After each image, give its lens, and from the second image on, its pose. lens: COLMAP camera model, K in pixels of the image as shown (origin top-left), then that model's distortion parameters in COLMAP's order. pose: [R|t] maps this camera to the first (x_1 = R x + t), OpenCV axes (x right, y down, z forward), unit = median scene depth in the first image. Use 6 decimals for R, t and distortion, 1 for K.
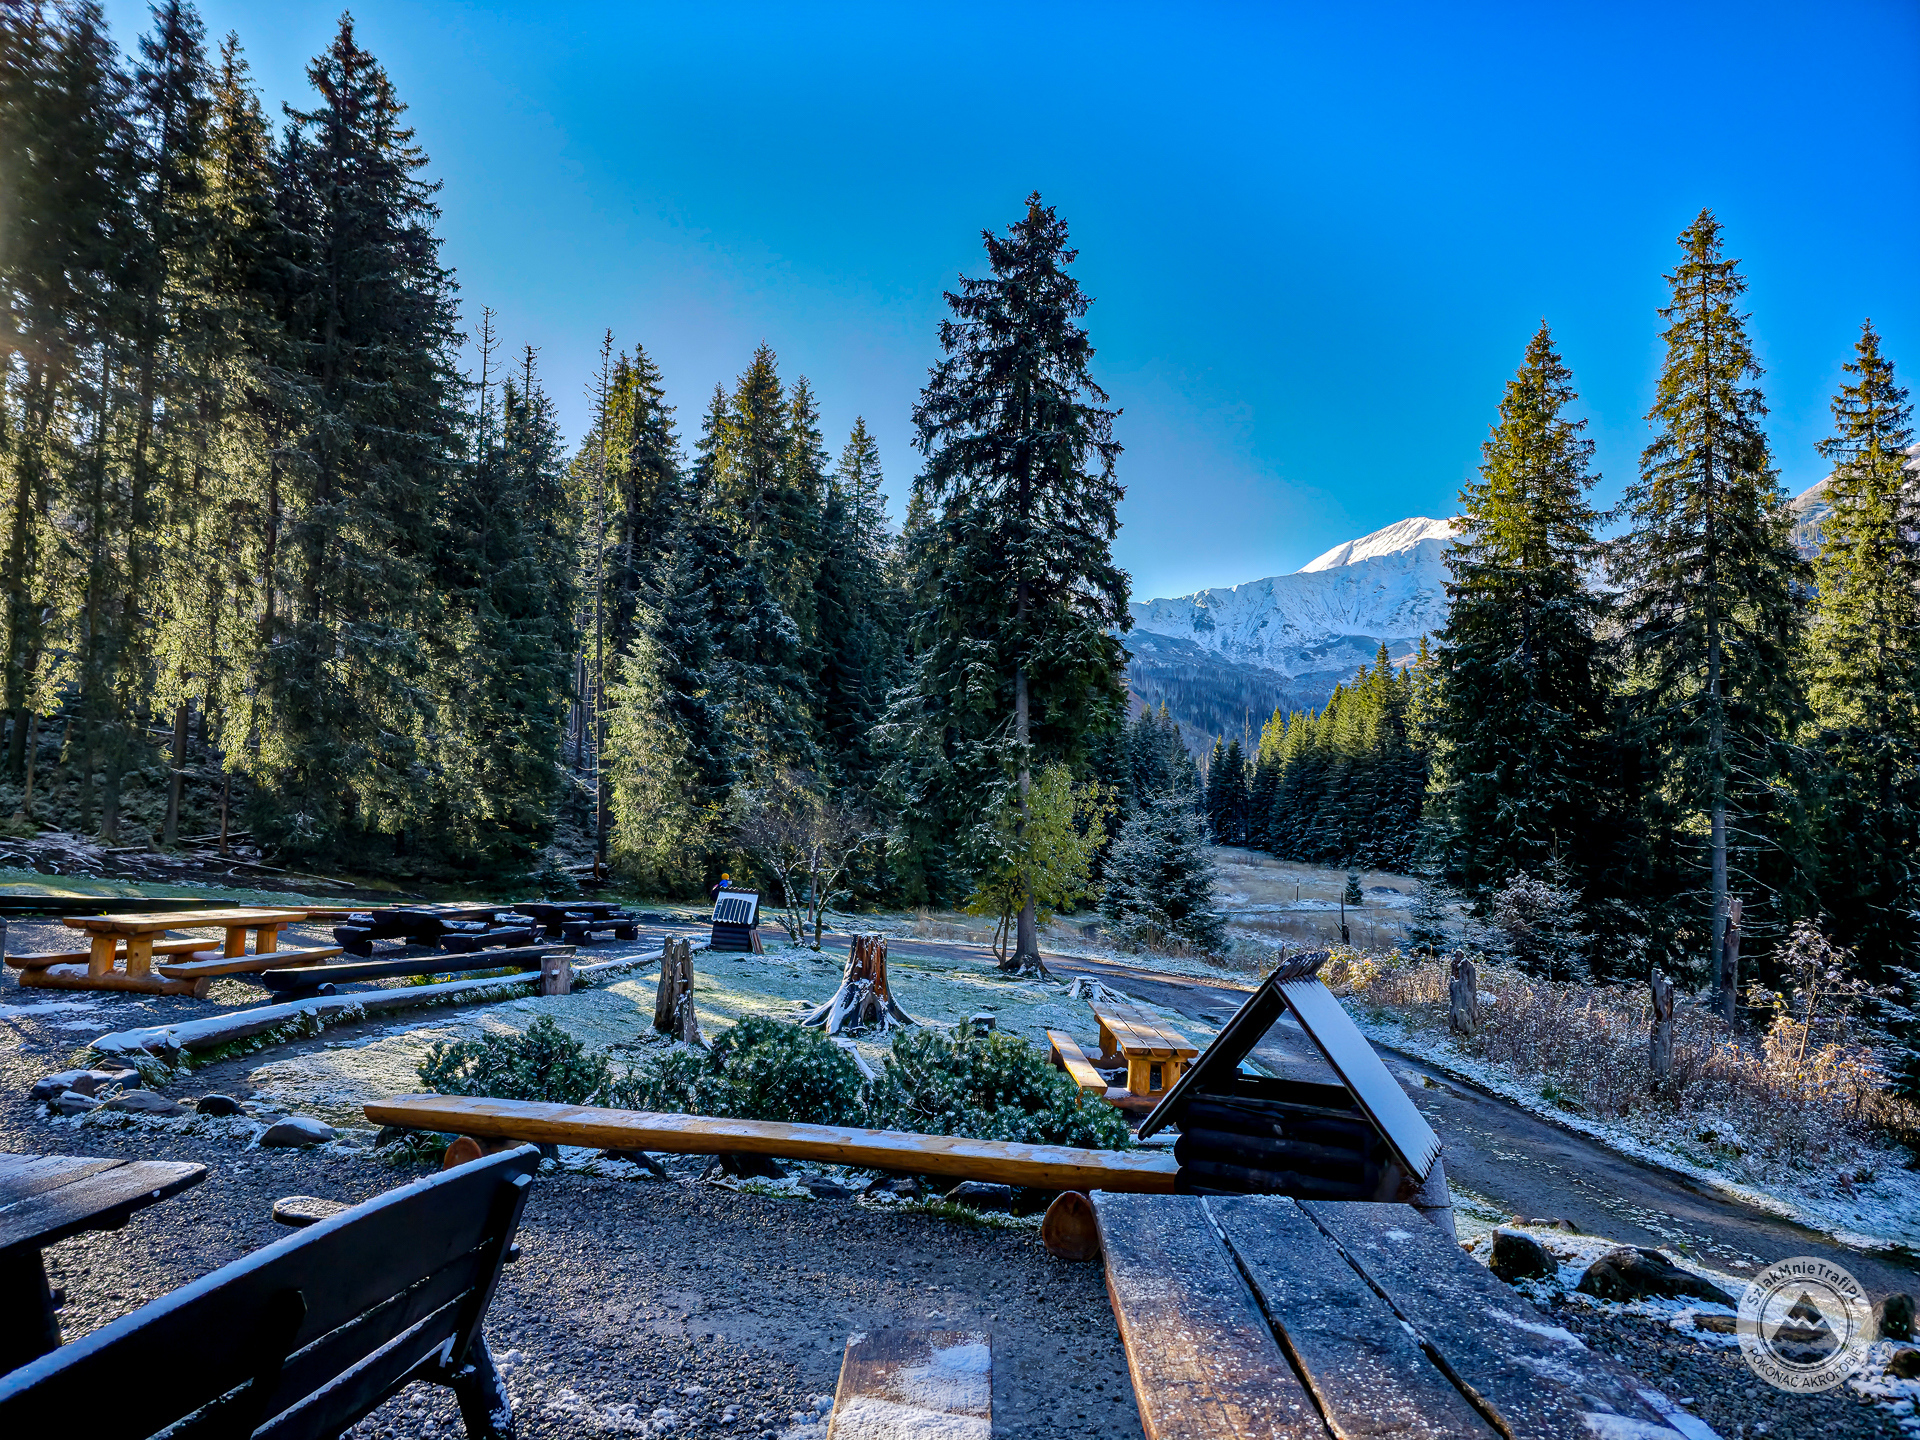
lens RADIAL K [[1275.2, 0, 960.0], [0, 1275.2, 720.0], [0, 0, 1]] dist [0.109652, -0.121341]
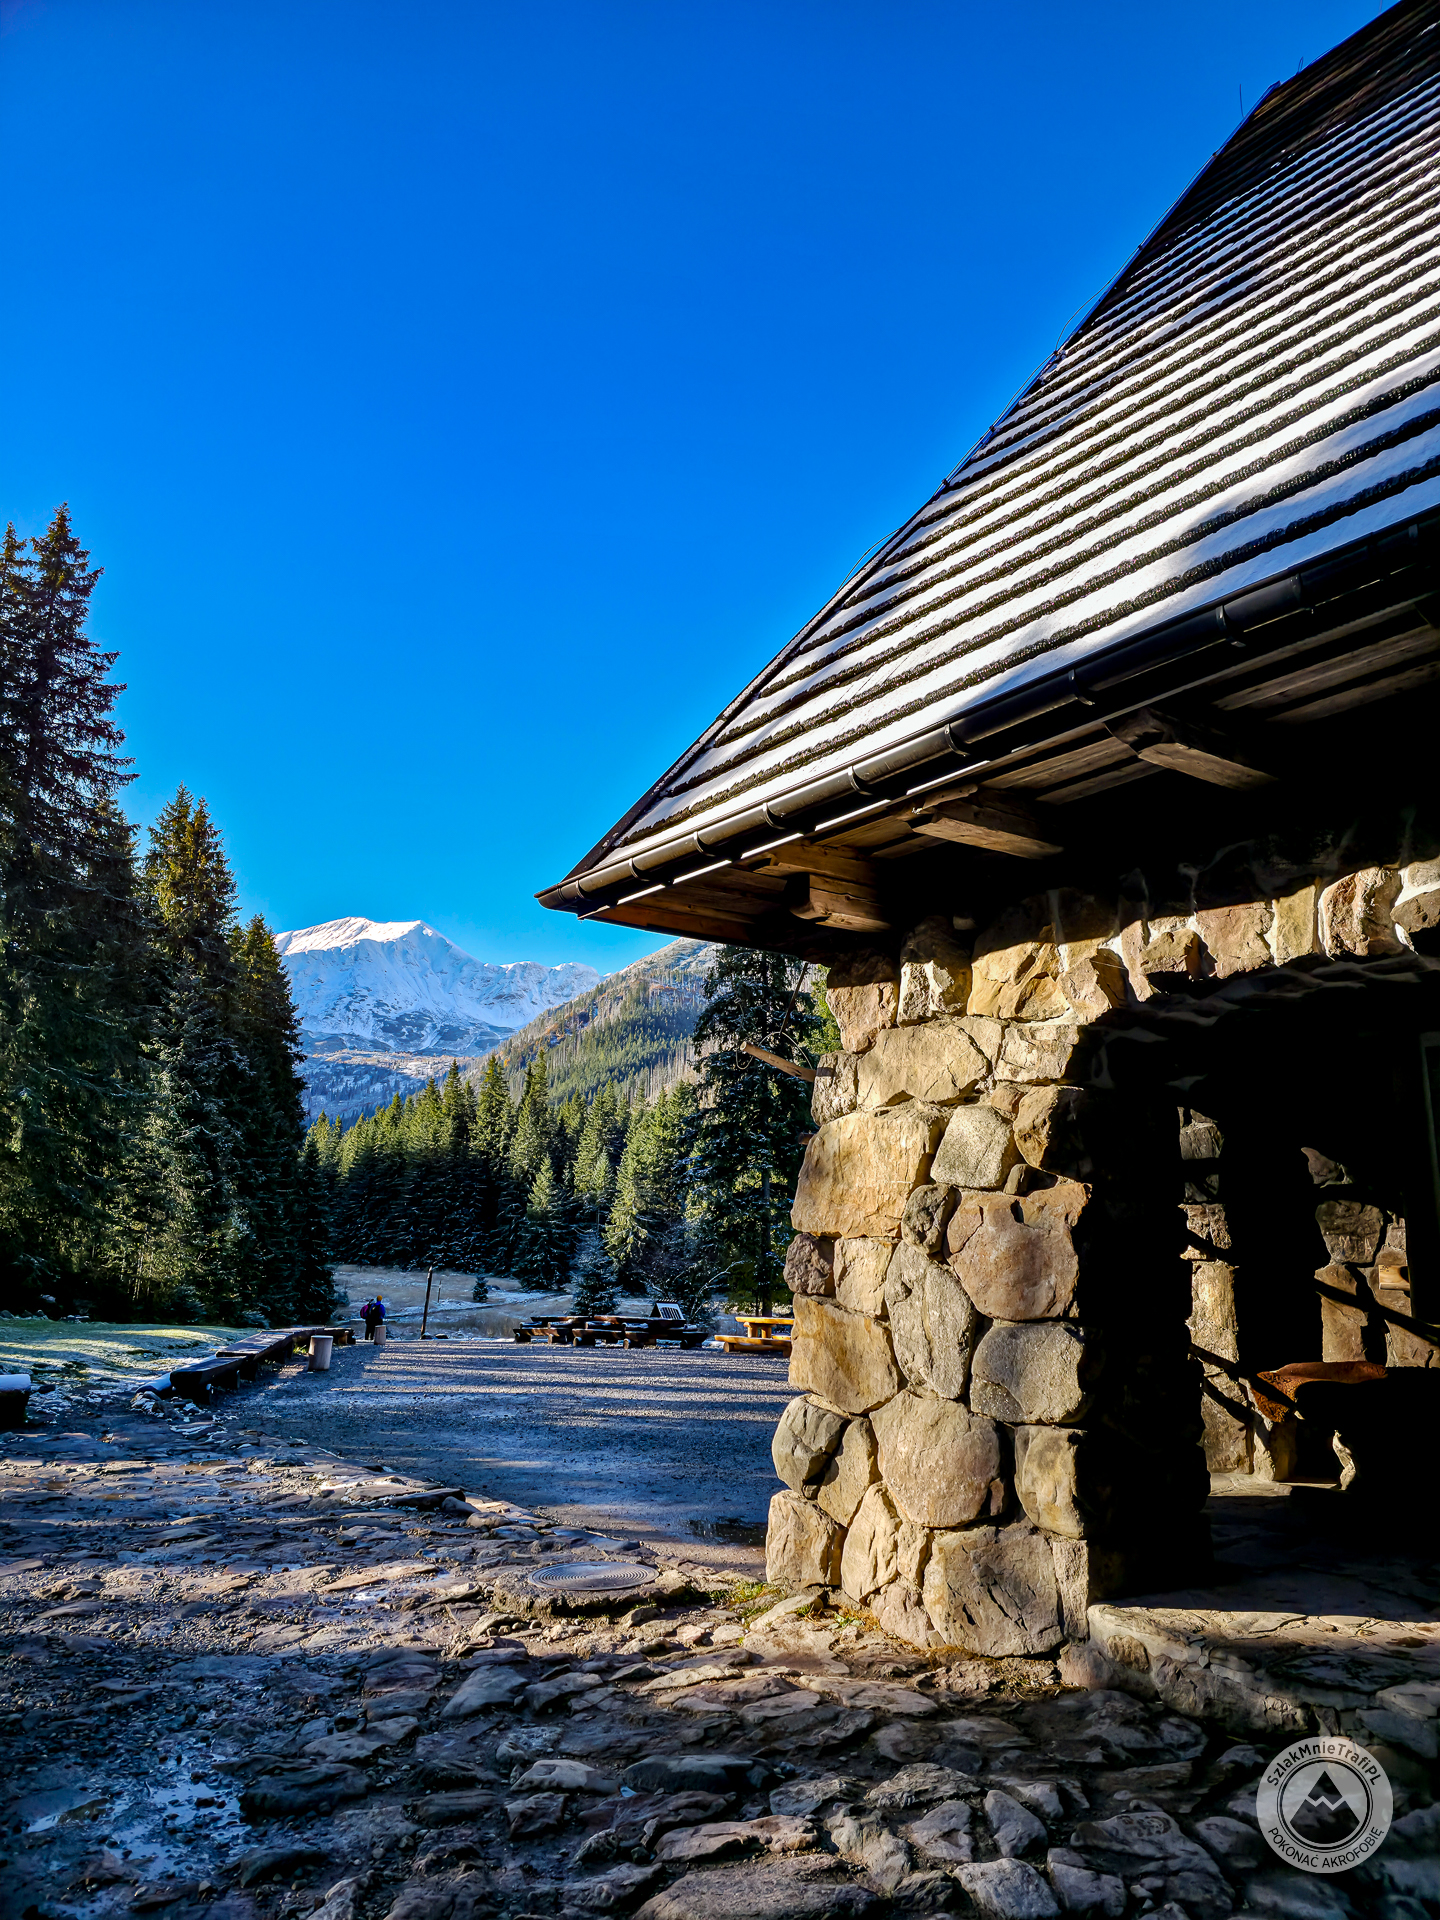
lens RADIAL K [[1280.9, 0, 737.3], [0, 1280.9, 953.8], [0, 0, 1]] dist [0.137645, -0.192476]
pose [[0.799801, 0.114549, 0.589234, -0.154369], [-0.042072, 0.989906, -0.135334, -0.010596], [-0.598789, 0.083450, 0.796548, -0.047611]]
